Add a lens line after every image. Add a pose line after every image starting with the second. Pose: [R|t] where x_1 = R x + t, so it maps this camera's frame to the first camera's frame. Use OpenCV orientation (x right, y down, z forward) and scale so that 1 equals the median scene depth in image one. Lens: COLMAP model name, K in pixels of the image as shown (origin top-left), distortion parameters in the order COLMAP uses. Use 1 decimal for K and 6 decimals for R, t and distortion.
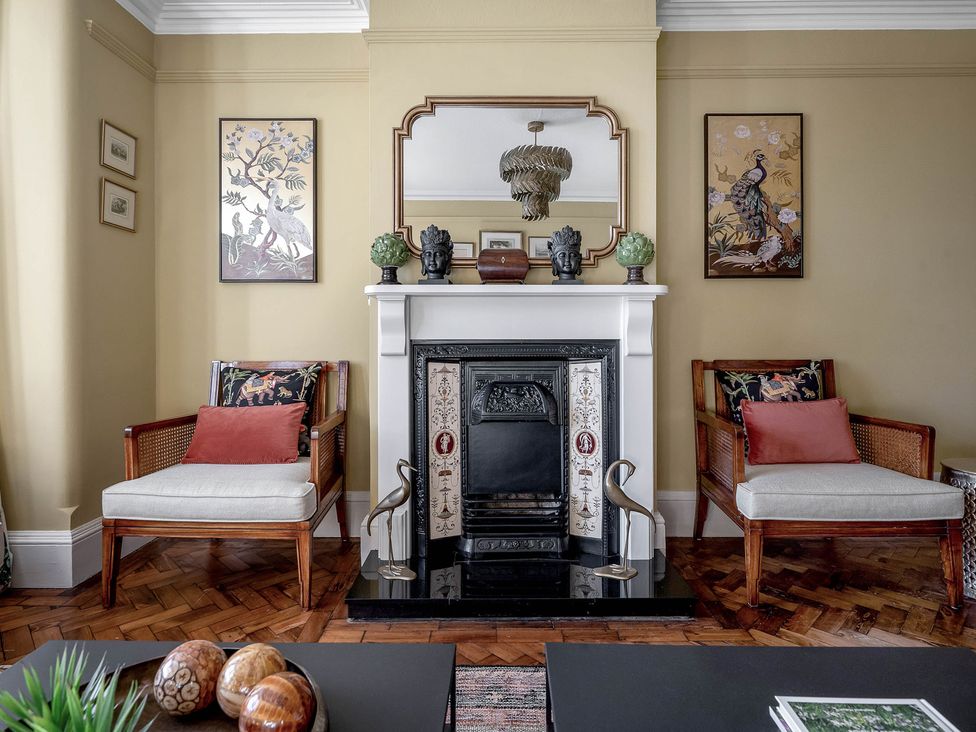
lens RADIAL K [[554.2, 0, 491.6], [0, 554.2, 333.8], [0, 0, 1]] dist [-0.004639, 0.003754]
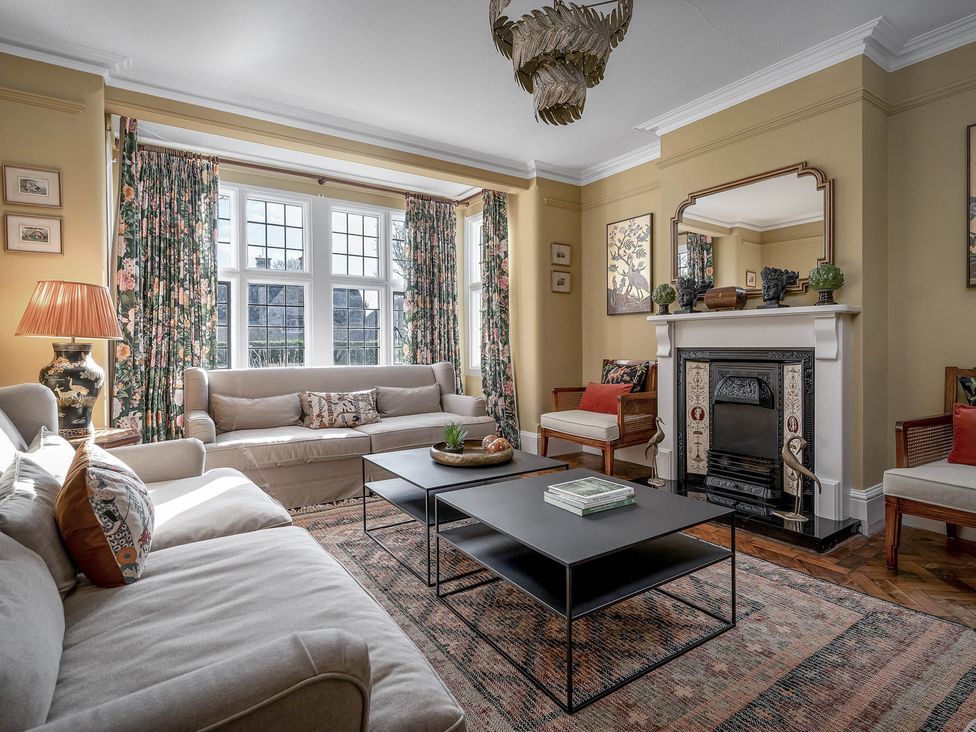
lens RADIAL K [[512.3, 0, 488.1], [0, 512.3, 348.3], [0, 0, 1]] dist [-0.007169, -0.000577]
pose [[0.565905, 0.000853, -0.824470, 0.771064], [0.007769, 0.999950, 0.006367, -0.000950], [0.824434, -0.010009, 0.565870, -0.304299]]
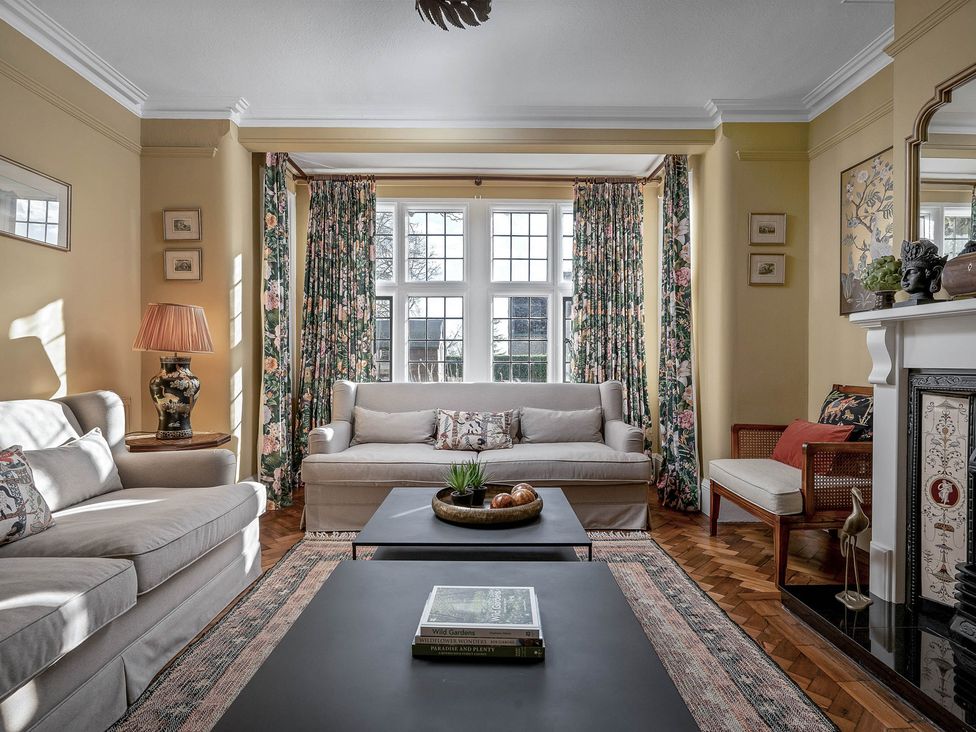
lens RADIAL K [[546.8, 0, 485.7], [0, 546.8, 363.3], [0, 0, 1]] dist [0.000326, -0.001042]
pose [[0.015488, 0.006033, -0.999862, 0.732366], [0.000800, 0.999981, 0.006046, -0.003162], [0.999880, -0.000894, 0.015483, 0.290578]]
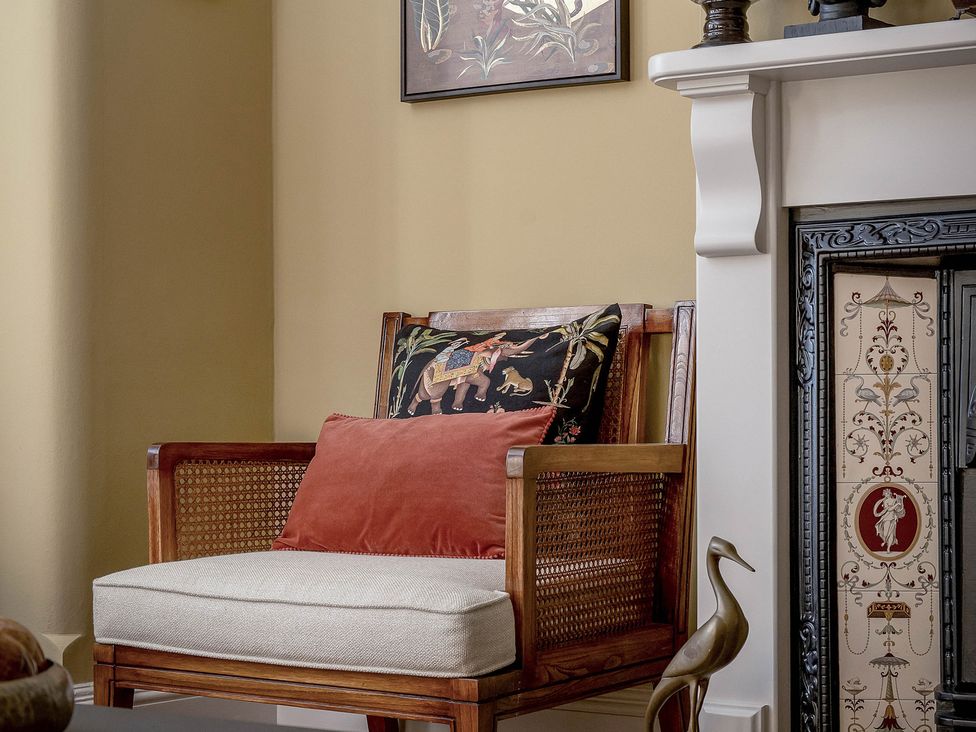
lens RADIAL K [[2207.7, 0, 488.6], [0, 2207.7, 374.9], [0, 0, 1]] dist [-0.024292, 0.000000]
pose [[0.816688, -0.011382, -0.576967, 0.476869], [0.005809, 0.999917, -0.011503, 0.125351], [0.577050, 0.006042, 0.816686, -0.204471]]
